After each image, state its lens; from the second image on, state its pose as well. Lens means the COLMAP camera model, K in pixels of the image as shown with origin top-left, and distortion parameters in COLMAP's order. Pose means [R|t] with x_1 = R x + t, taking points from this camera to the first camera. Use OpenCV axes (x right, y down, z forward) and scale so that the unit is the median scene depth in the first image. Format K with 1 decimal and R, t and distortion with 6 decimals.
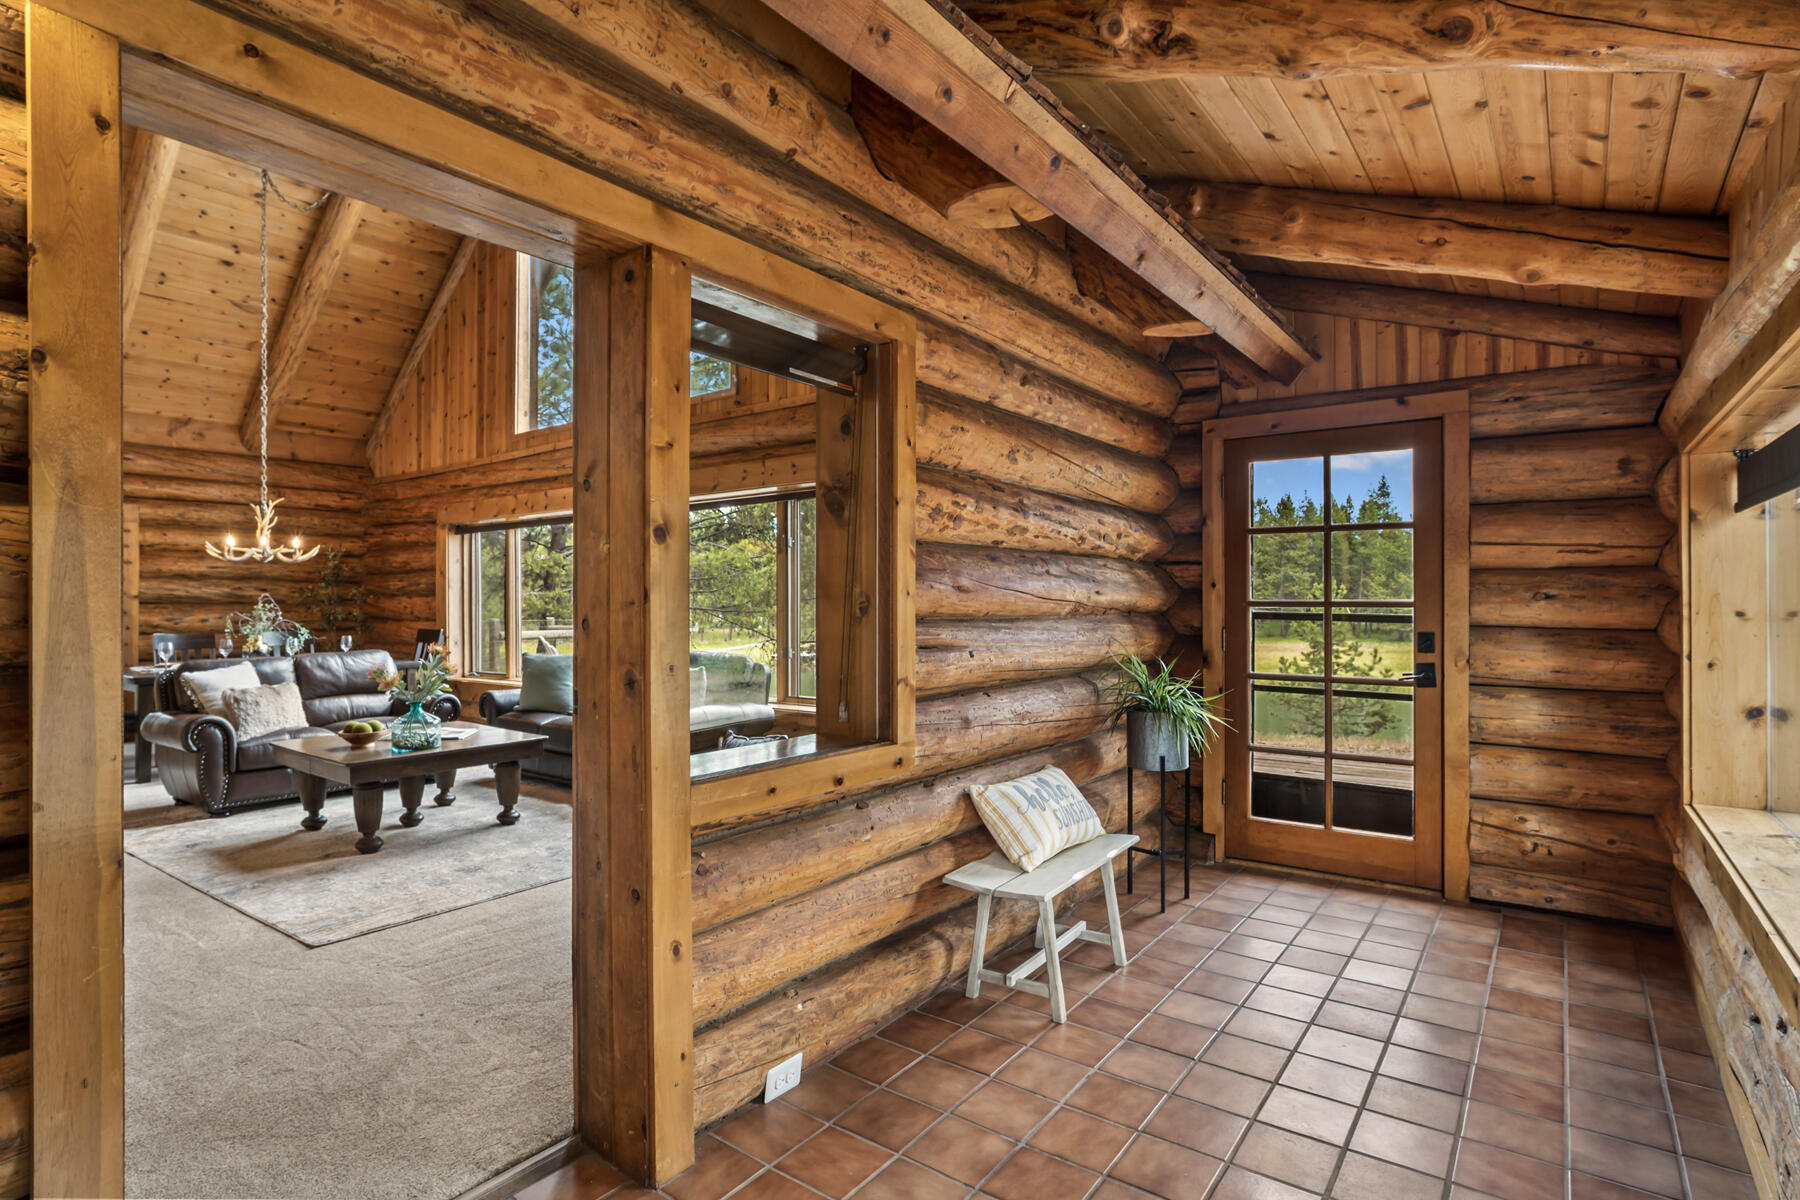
lens RADIAL K [[916.6, 0, 907.8], [0, 916.6, 598.2], [0, 0, 1]] dist [-0.024559, 0.013508]
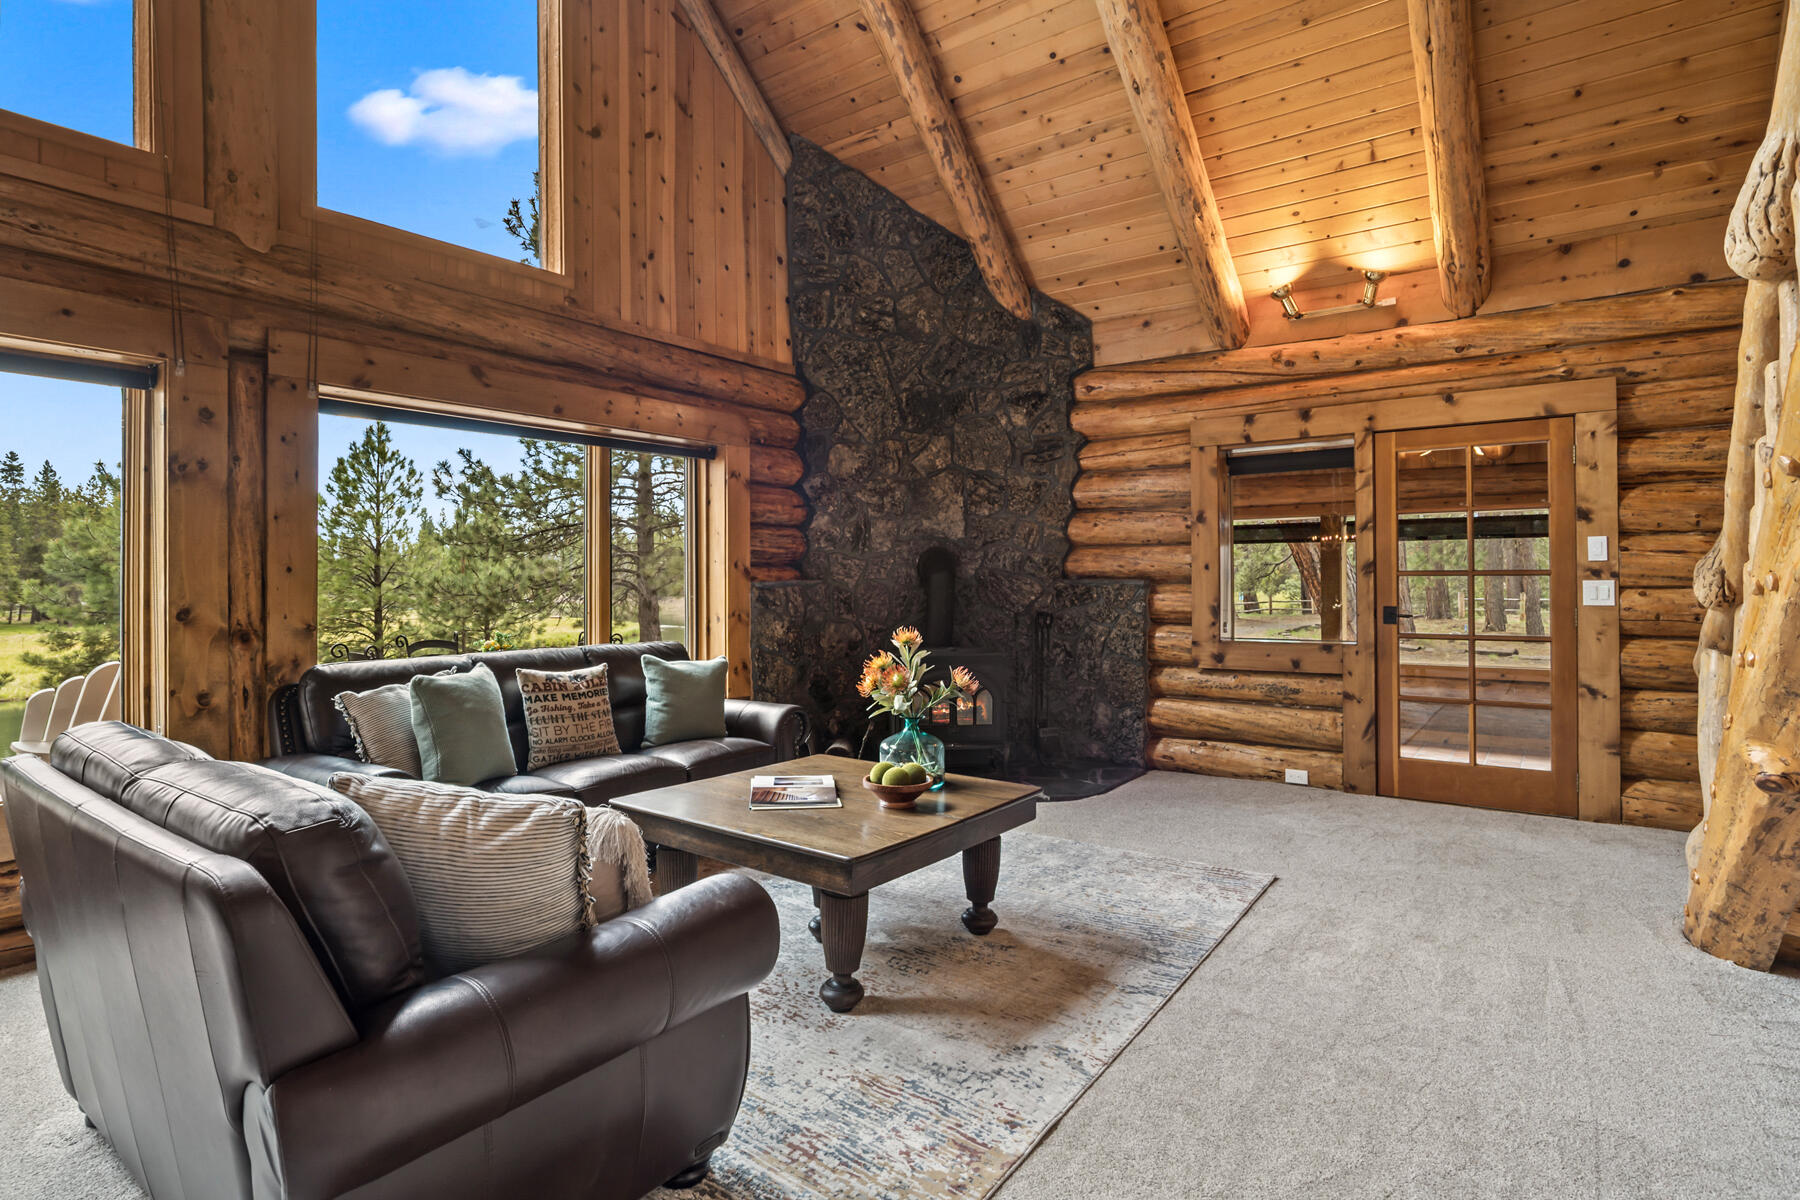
lens RADIAL K [[916.6, 0, 900.7], [0, 916.6, 566.8], [0, 0, 1]] dist [-0.024559, 0.013508]
pose [[-0.003991, 0.016199, 0.999861, -0.705831], [-0.001579, 0.999867, -0.016205, 0.006420], [-0.999991, -0.001644, -0.003965, 0.579546]]
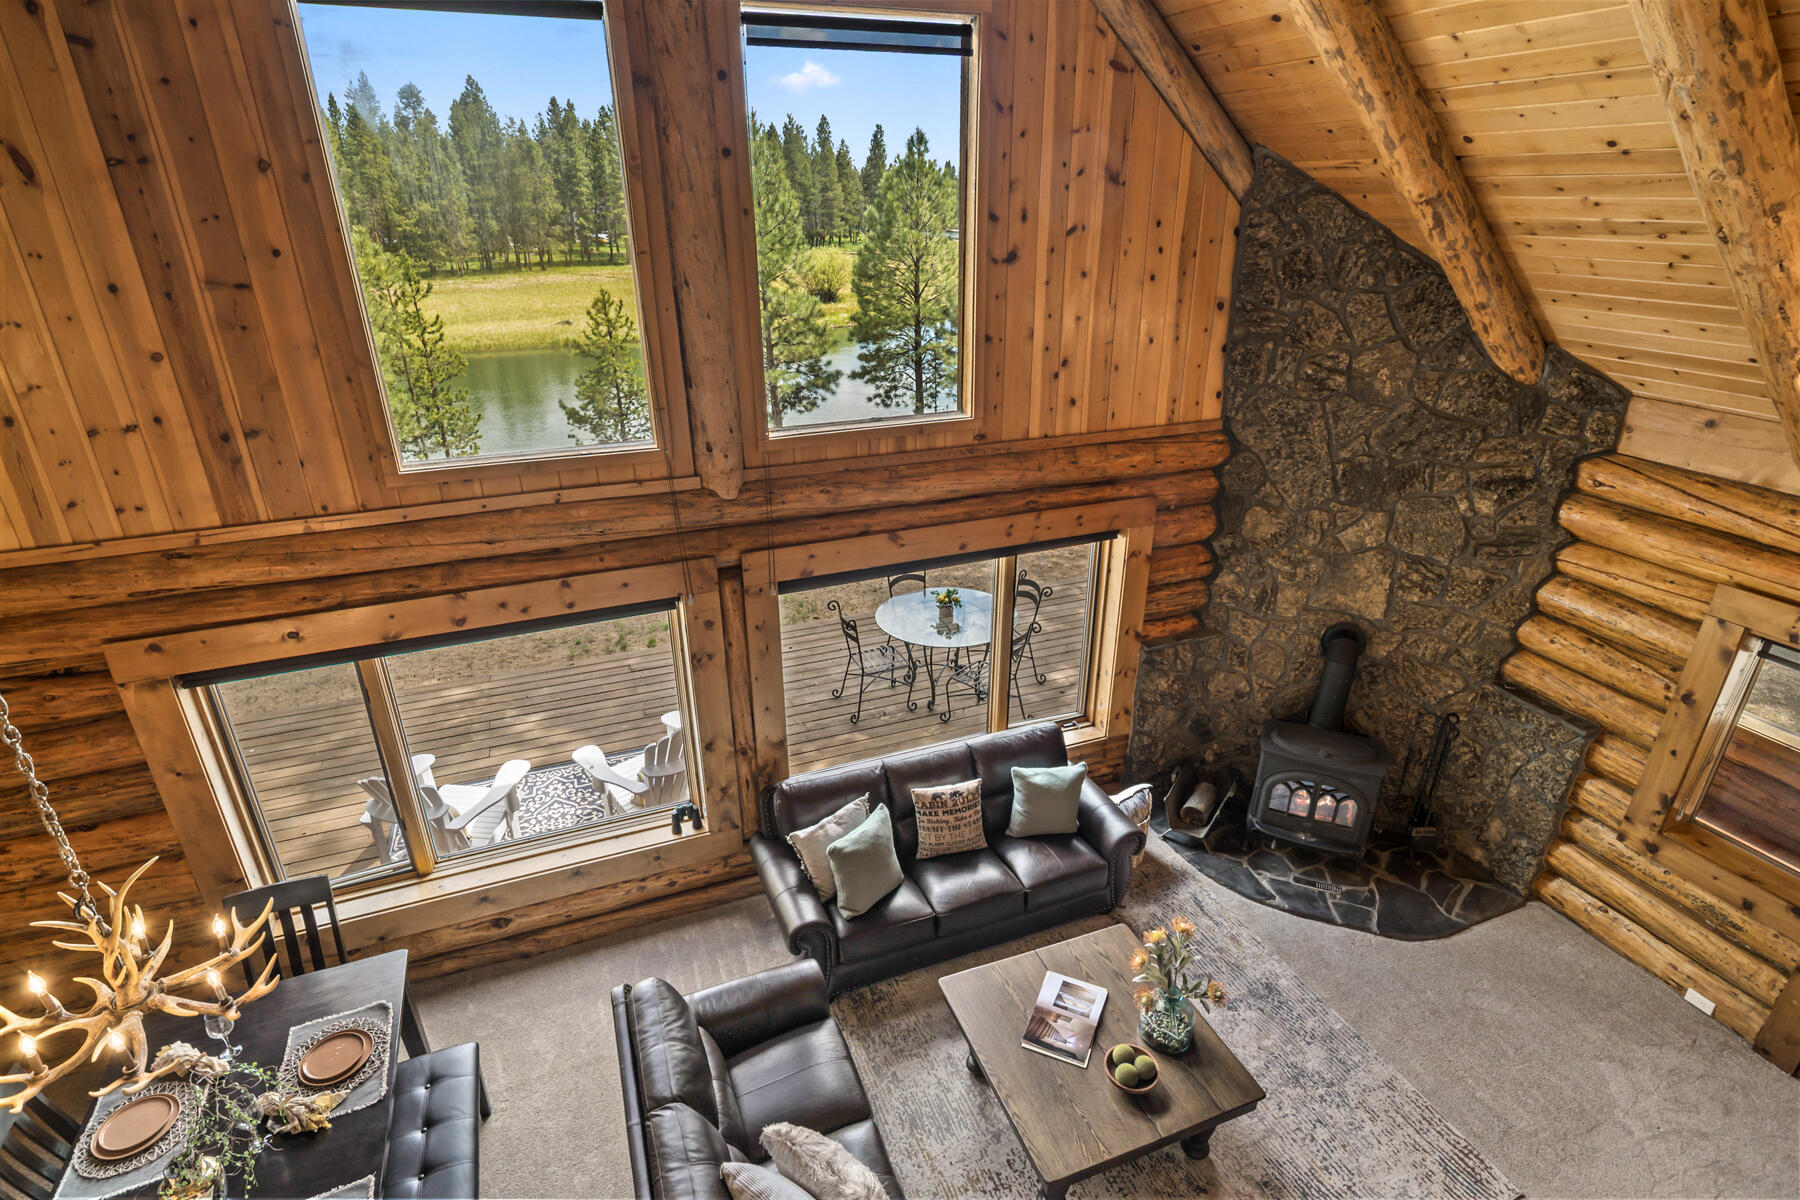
lens RADIAL K [[916.6, 0, 902.2], [0, 916.6, 604.3], [0, 0, 1]] dist [-0.024559, 0.013508]
pose [[0.520248, -0.344736, 0.781344, -0.686004], [-0.008608, 0.912744, 0.408442, -0.313922], [-0.853972, -0.219217, 0.471886, 0.513404]]
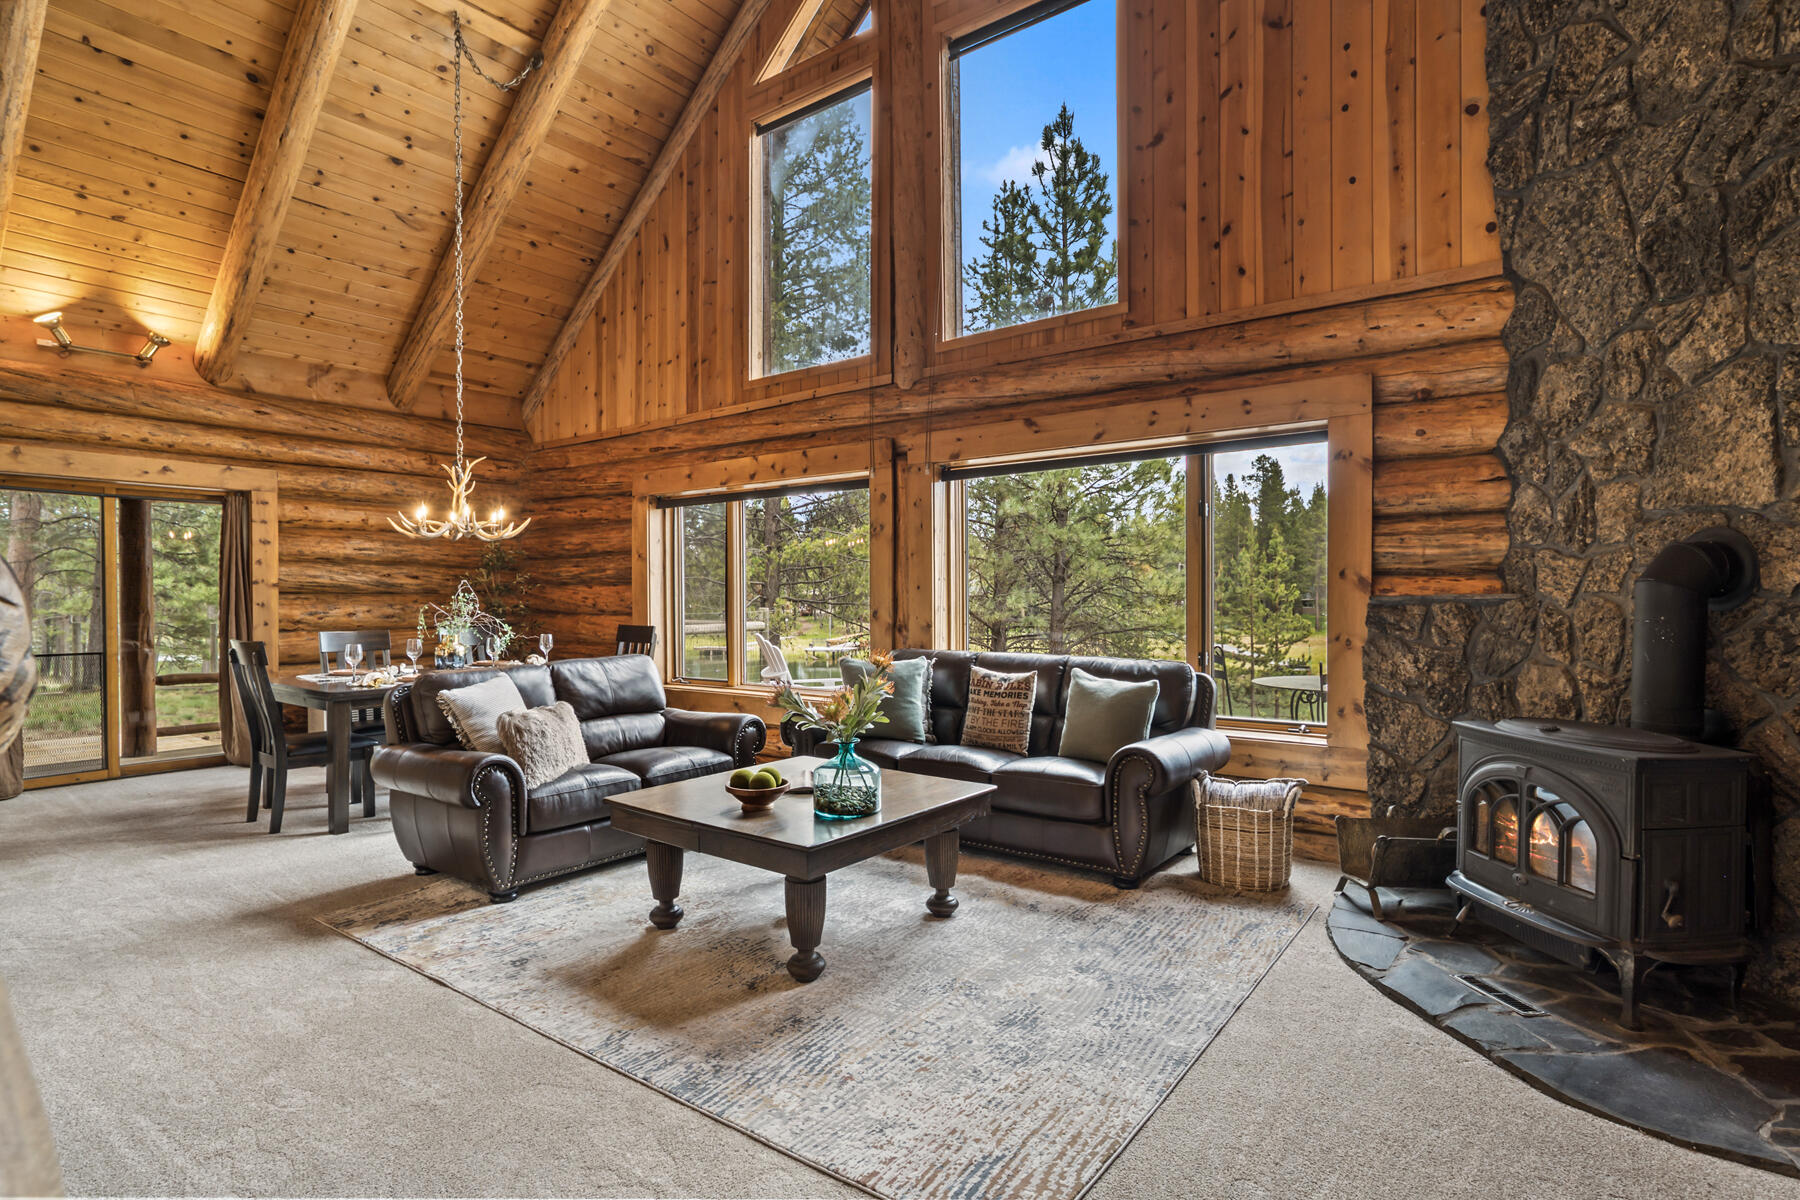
lens RADIAL K [[916.6, 0, 906.9], [0, 916.6, 605.5], [0, 0, 1]] dist [-0.024559, 0.013508]
pose [[0.999956, 0.000877, -0.009300, -0.280419], [-0.000736, 0.999883, 0.015253, 0.003941], [0.009312, -0.015246, 0.999840, 0.196672]]
